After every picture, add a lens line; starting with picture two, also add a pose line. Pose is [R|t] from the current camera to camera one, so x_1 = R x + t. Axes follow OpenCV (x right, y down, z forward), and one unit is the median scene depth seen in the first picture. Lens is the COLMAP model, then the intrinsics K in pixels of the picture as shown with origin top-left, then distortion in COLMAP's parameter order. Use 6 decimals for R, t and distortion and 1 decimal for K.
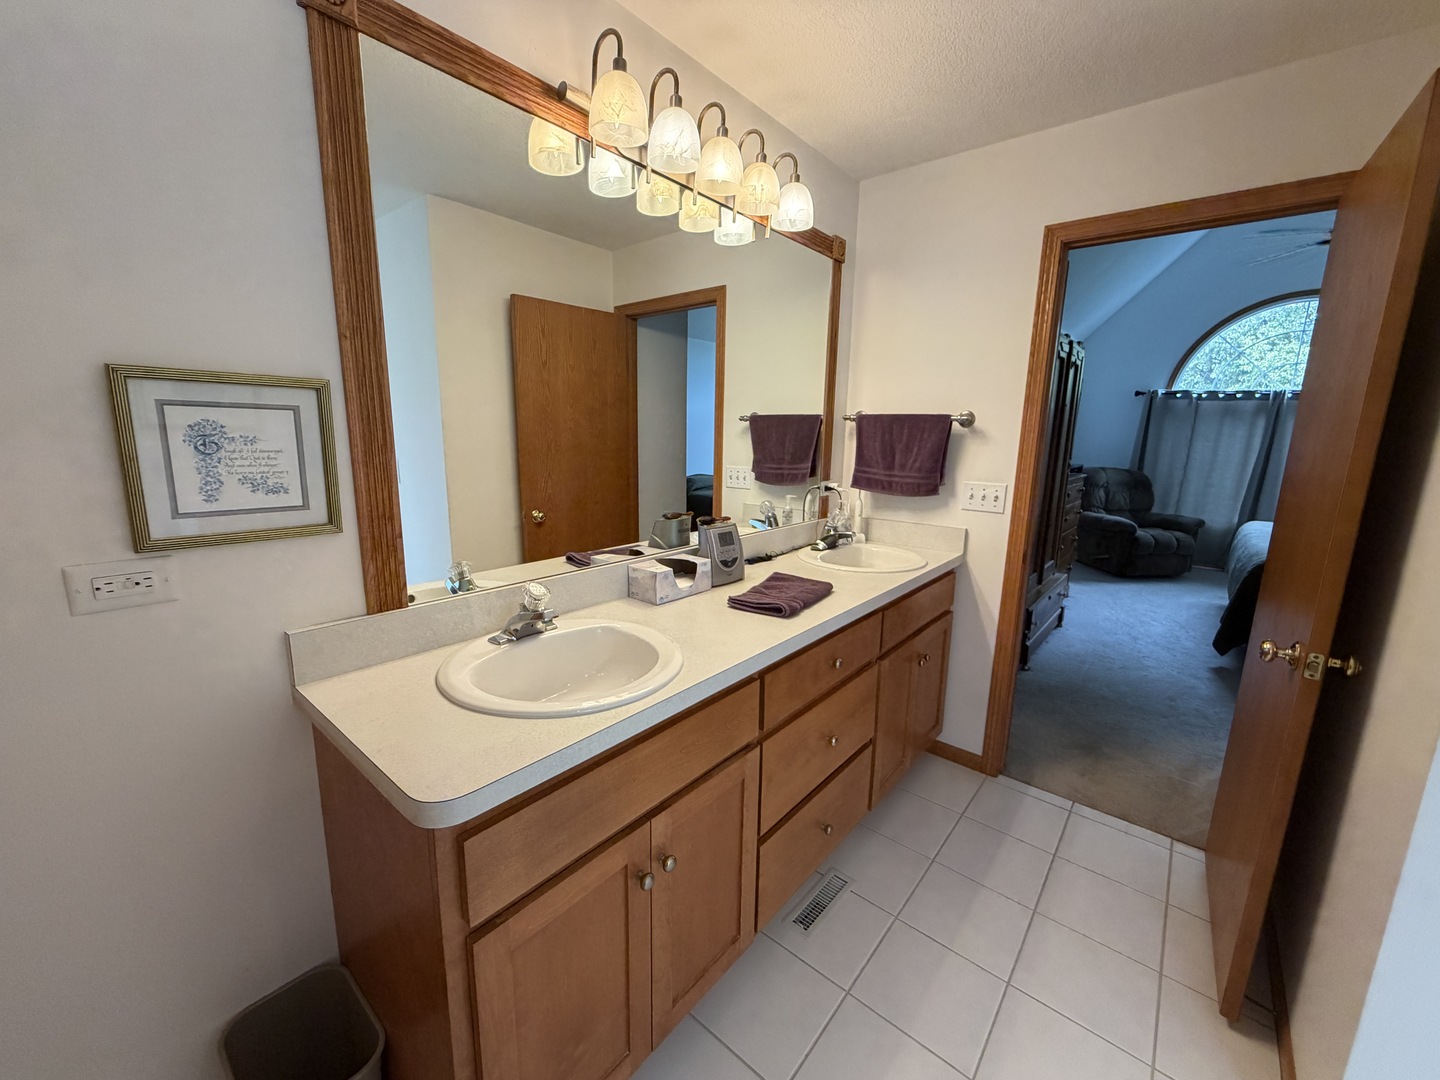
lens RADIAL K [[578.6, 0, 712.3], [0, 578.6, 541.2], [0, 0, 1]] dist [0.000404, -0.000107]
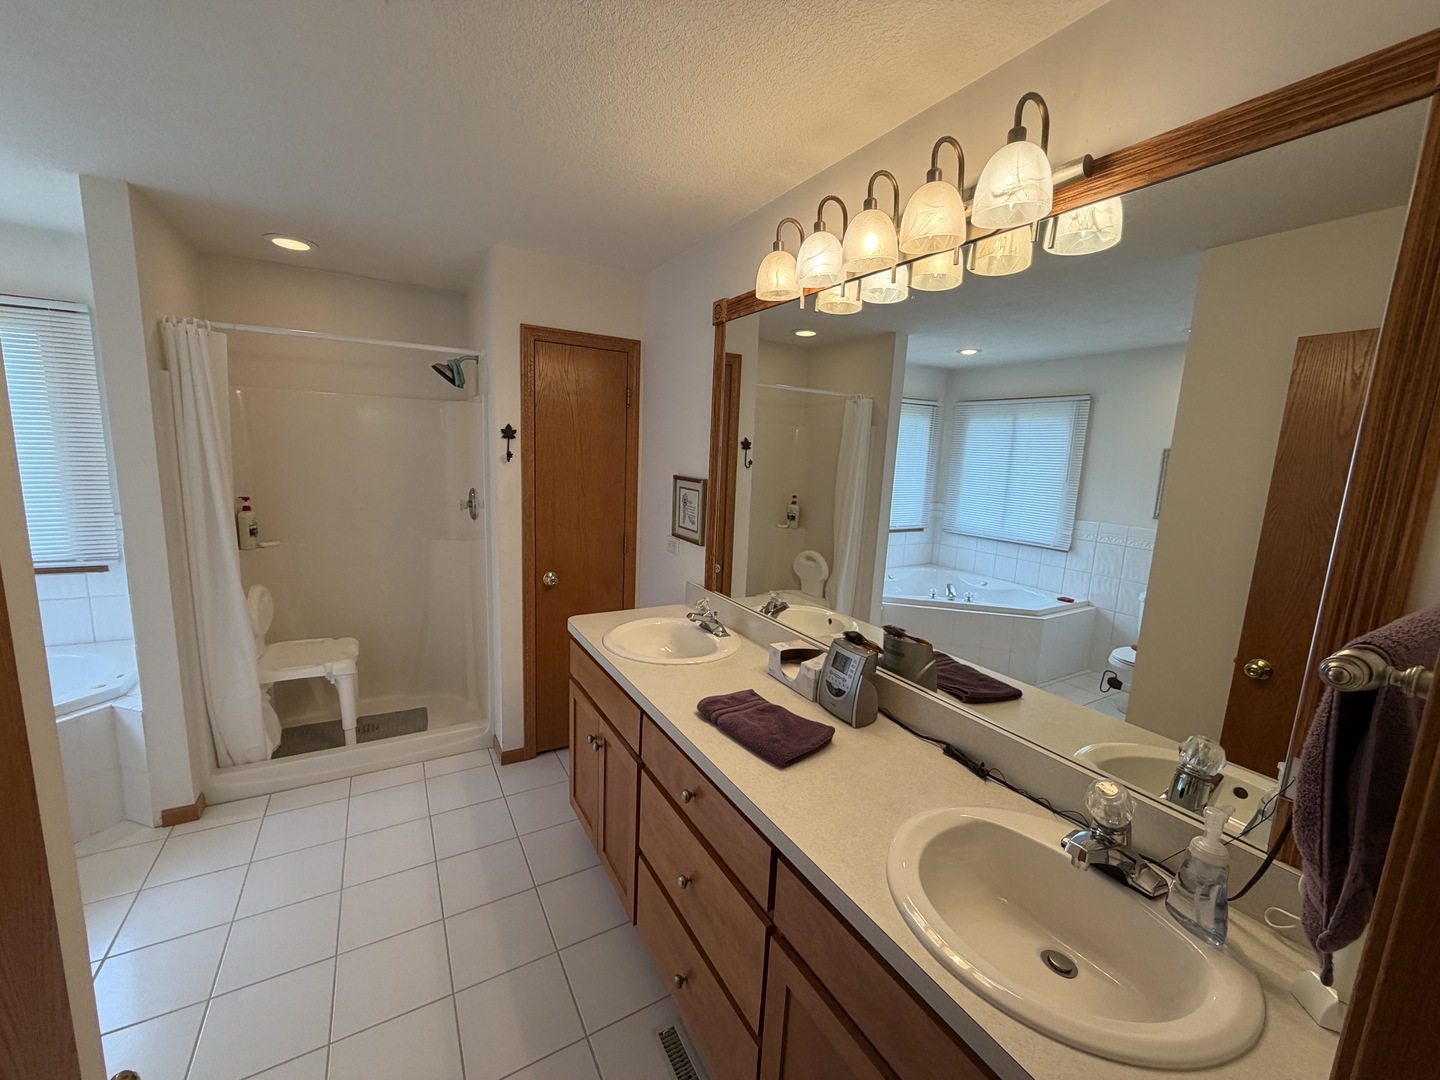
lens RADIAL K [[578.6, 0, 712.3], [0, 578.6, 541.2], [0, 0, 1]] dist [0.000404, -0.000107]
pose [[-0.341615, 0.119845, -0.932168, 1.426912], [-0.219457, 0.954246, 0.203108, -0.504866], [0.913859, 0.273955, -0.299684, 1.748005]]
